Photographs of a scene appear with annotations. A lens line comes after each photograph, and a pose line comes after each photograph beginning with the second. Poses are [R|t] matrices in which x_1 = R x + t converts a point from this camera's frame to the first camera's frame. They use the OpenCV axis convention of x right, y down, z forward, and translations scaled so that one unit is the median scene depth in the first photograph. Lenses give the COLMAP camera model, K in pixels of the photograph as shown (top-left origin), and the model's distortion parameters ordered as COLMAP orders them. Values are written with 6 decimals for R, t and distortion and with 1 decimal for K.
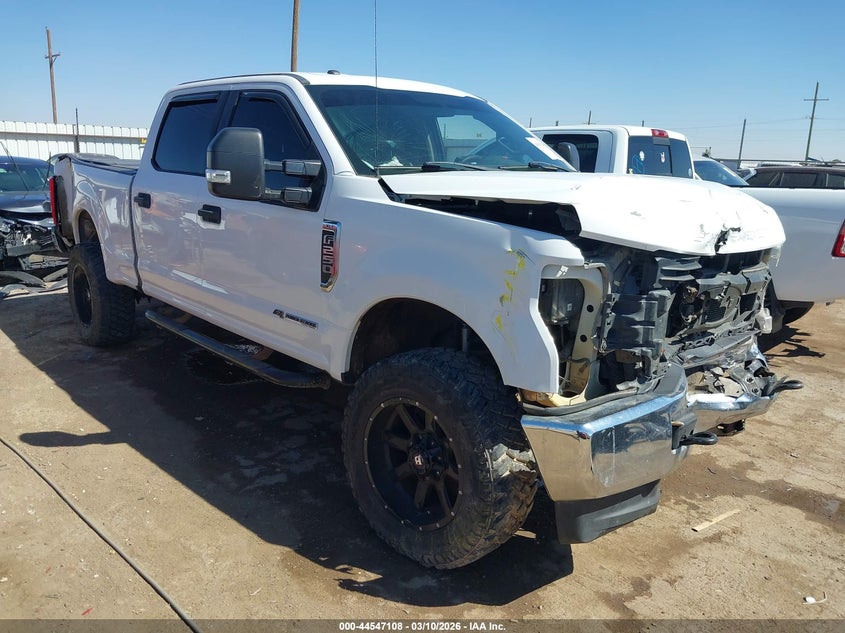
lens RADIAL K [[683.7, 0, 422.5], [0, 683.7, 316.5], [0, 0, 1]] dist [-0.004679, -0.000137]
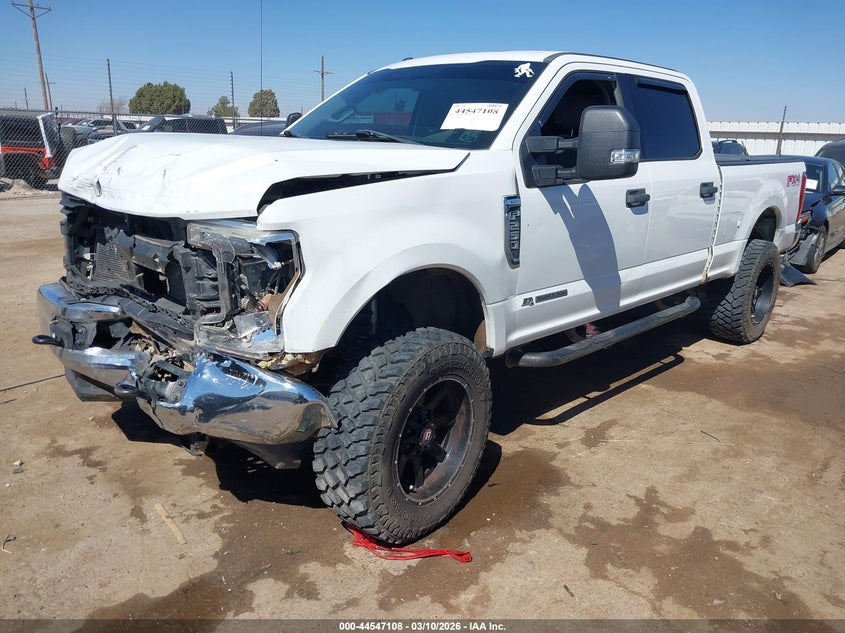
lens RADIAL K [[683.7, 0, 422.5], [0, 683.7, 316.5], [0, 0, 1]] dist [-0.004679, -0.000137]
pose [[0.044770, 0.233759, -0.971263, 1.071893], [-0.263363, 0.940607, 0.214241, -0.197231], [0.963657, 0.246203, 0.103674, 0.999950]]
